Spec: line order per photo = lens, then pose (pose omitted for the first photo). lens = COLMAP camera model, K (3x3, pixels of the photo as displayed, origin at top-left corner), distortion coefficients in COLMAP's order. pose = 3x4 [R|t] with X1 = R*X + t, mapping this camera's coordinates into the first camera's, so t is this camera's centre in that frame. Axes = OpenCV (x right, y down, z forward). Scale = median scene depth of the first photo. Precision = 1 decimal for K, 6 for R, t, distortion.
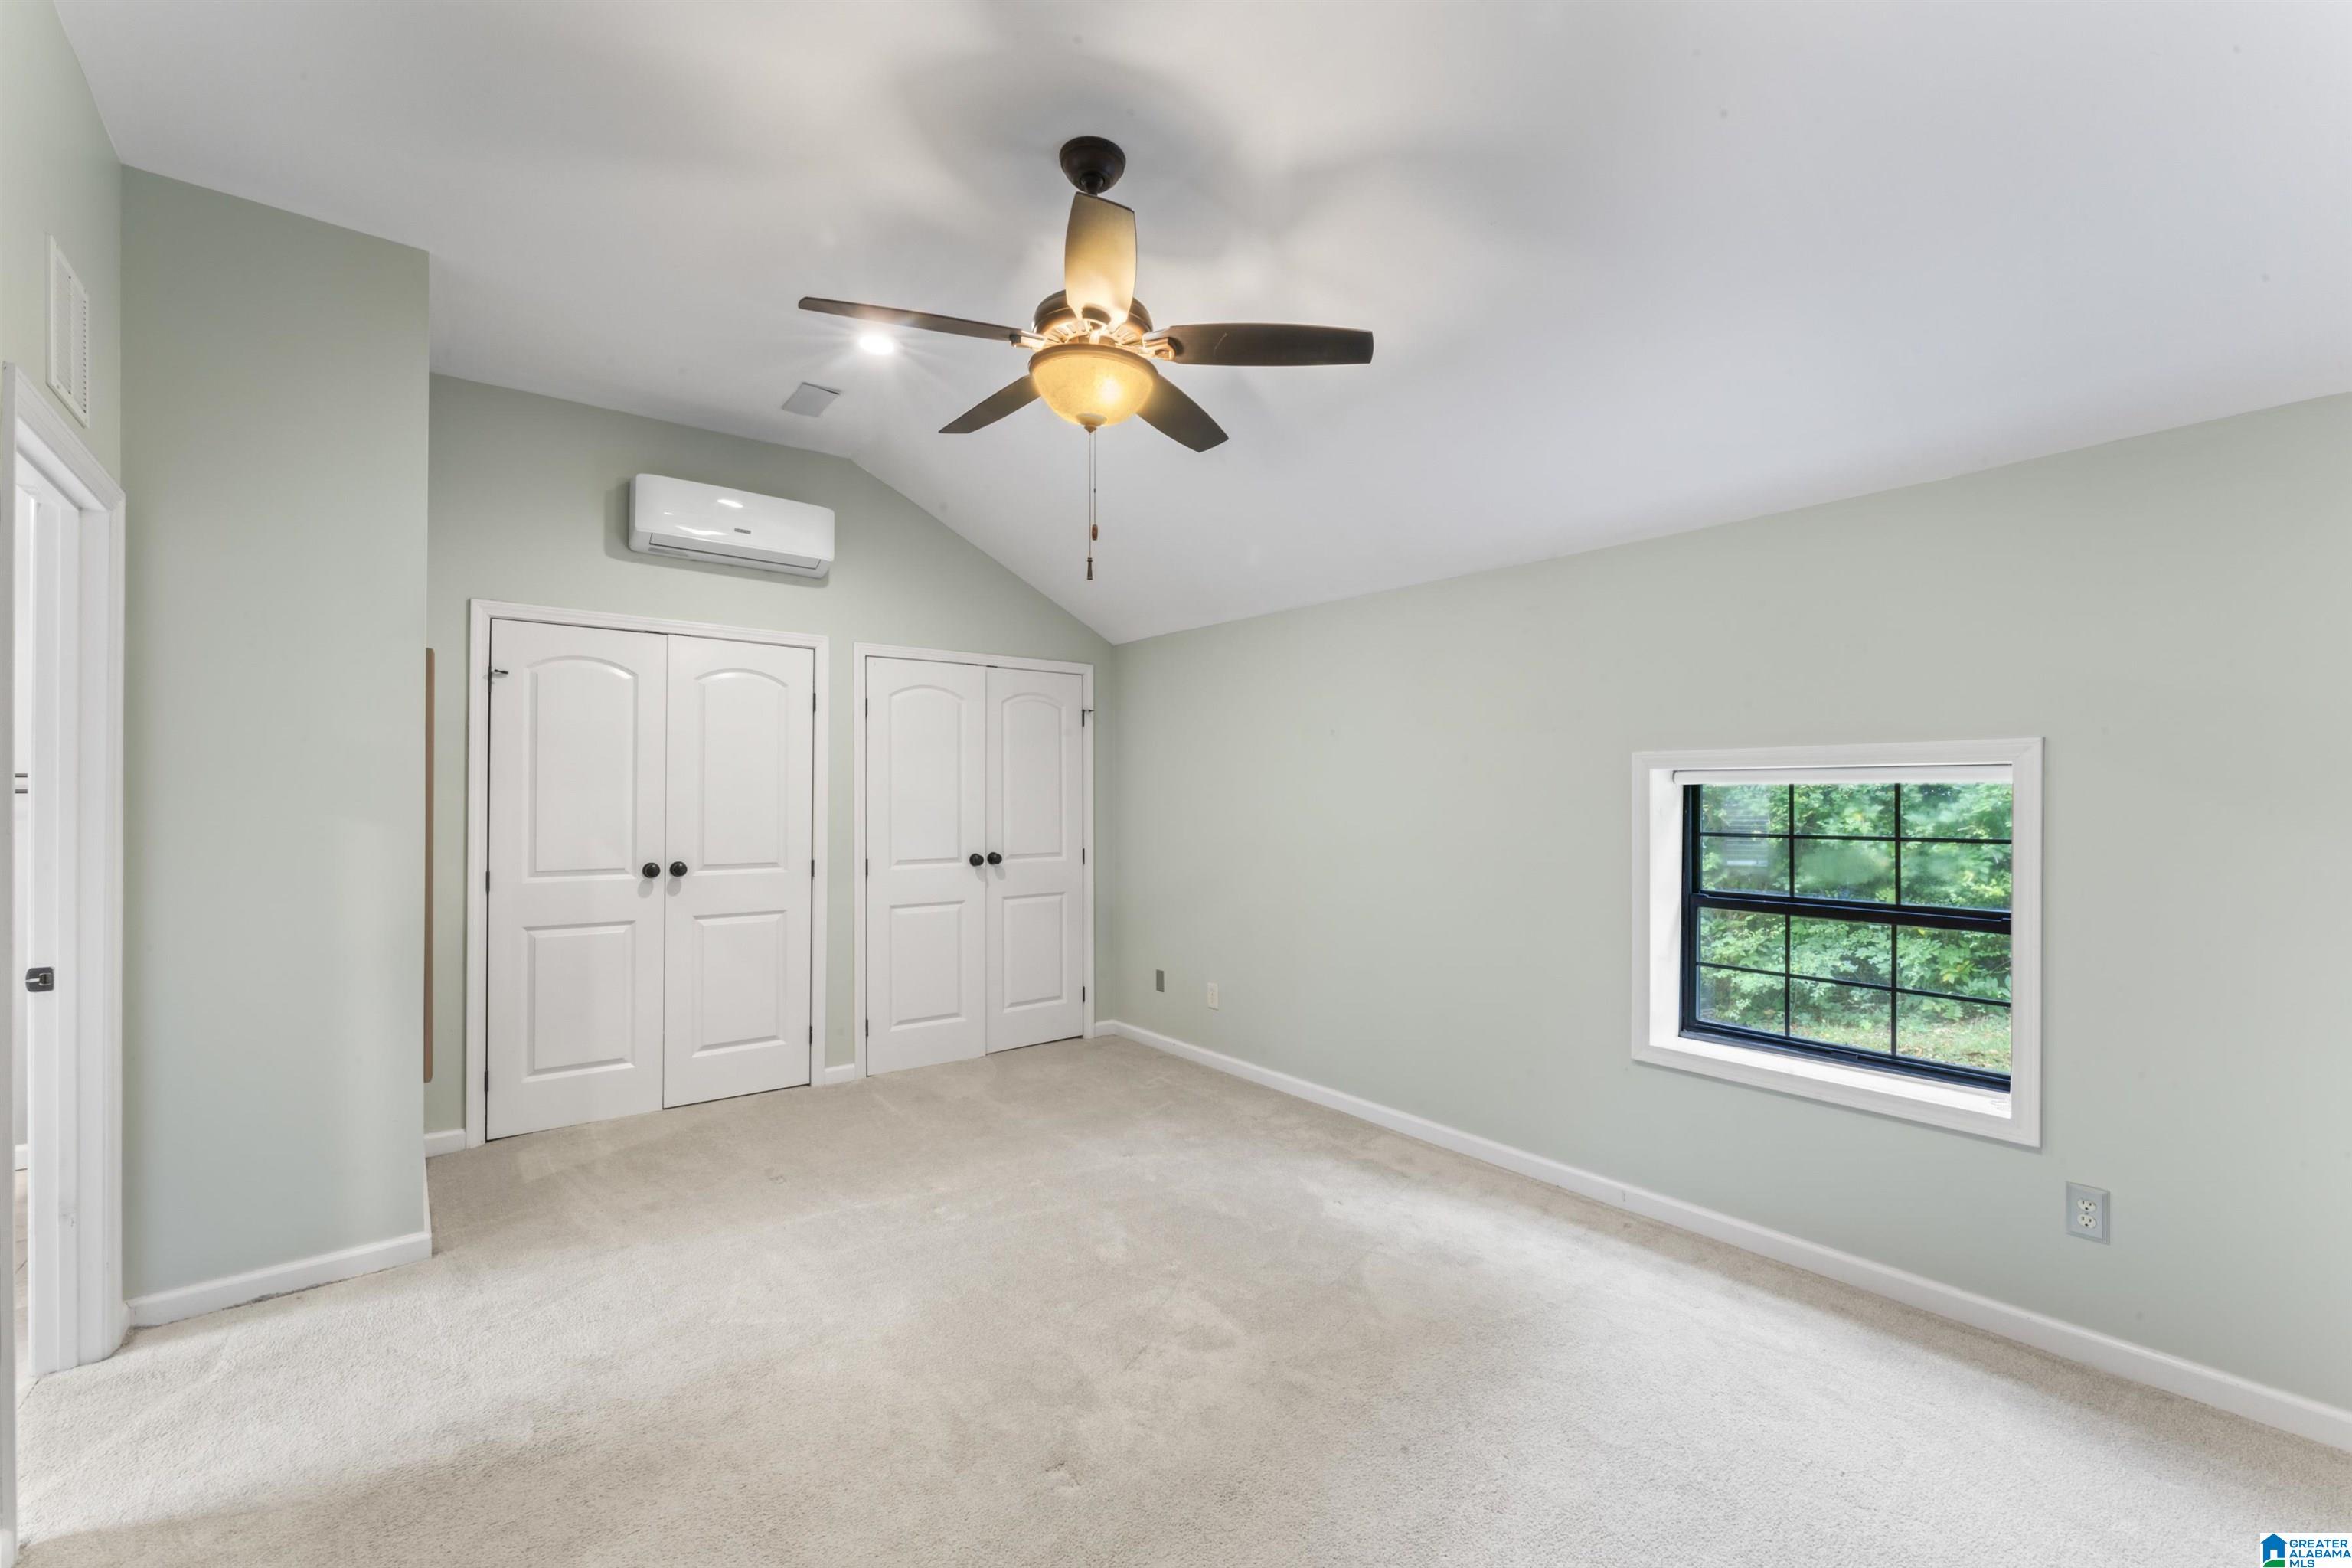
lens RADIAL K [[955.7, 0, 1193.8], [0, 955.7, 794.8], [0, 0, 1]] dist [-0.007776, 0.001107]
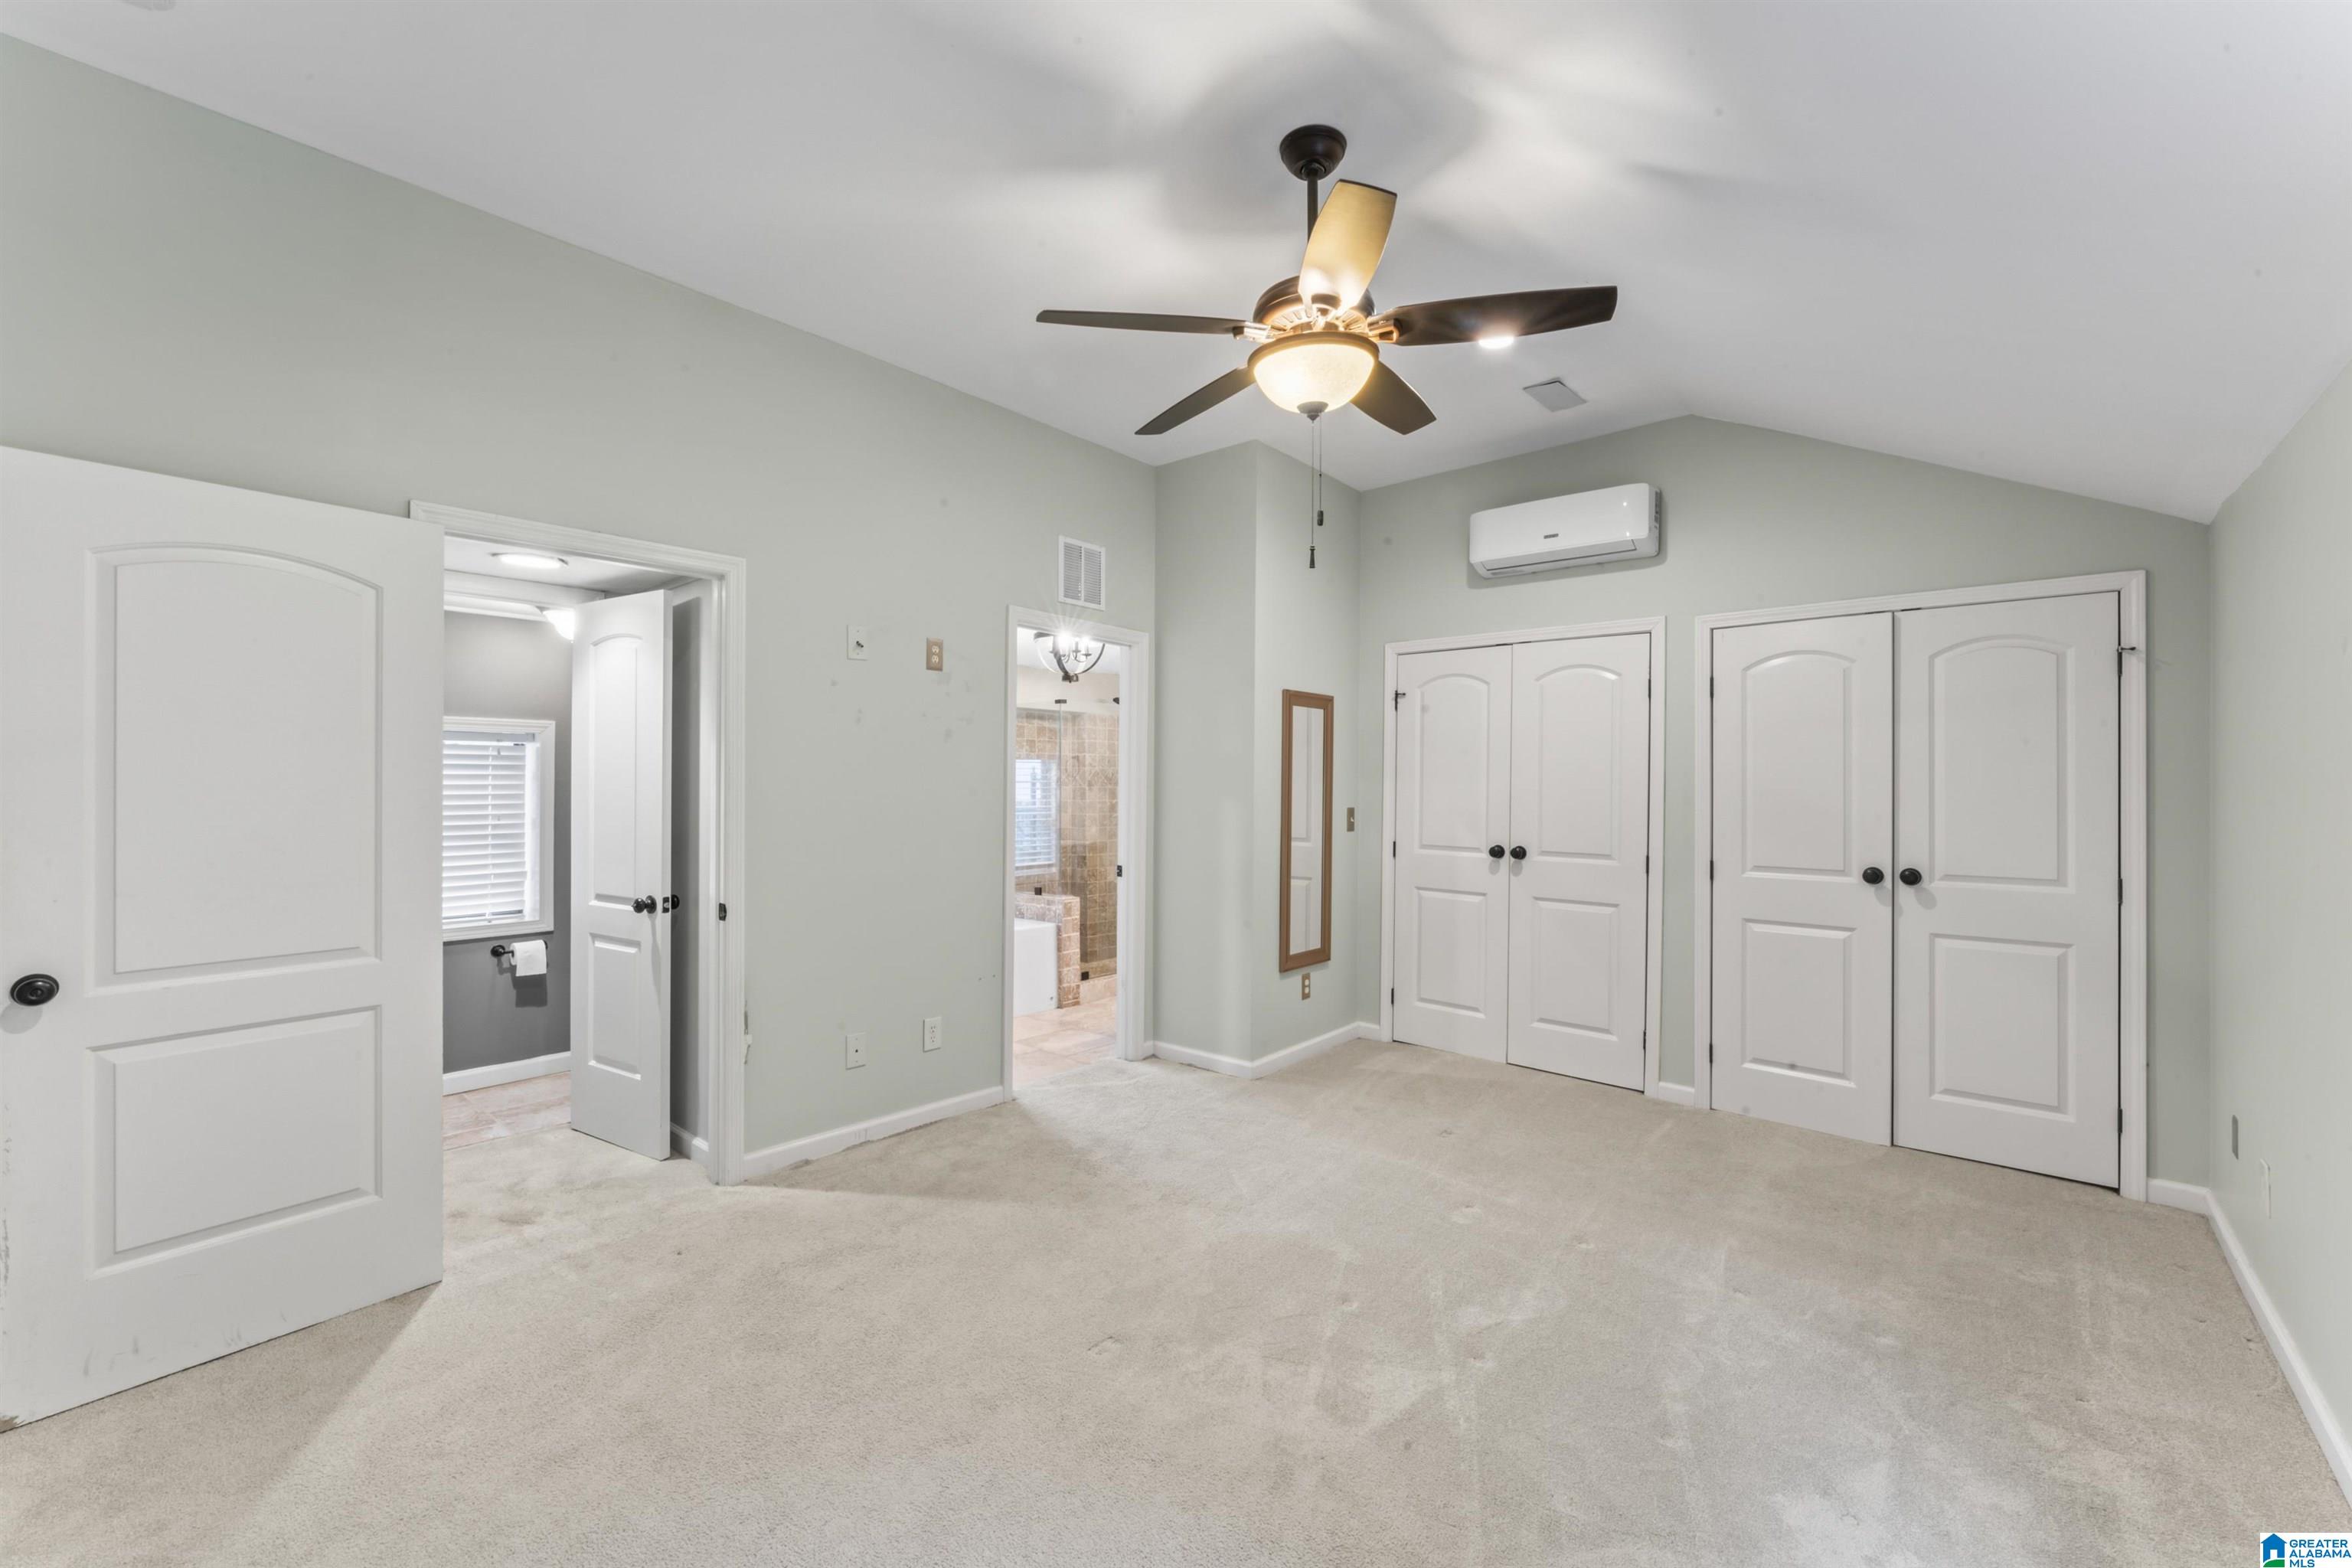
lens RADIAL K [[955.7, 0, 1150.6], [0, 955.7, 781.5], [0, 0, 1]] dist [-0.007776, 0.001107]
pose [[0.162769, -0.002529, -0.986661, 0.493530], [-0.005546, 0.999979, -0.003478, 0.000786], [0.986649, 0.006038, 0.162752, 0.392983]]
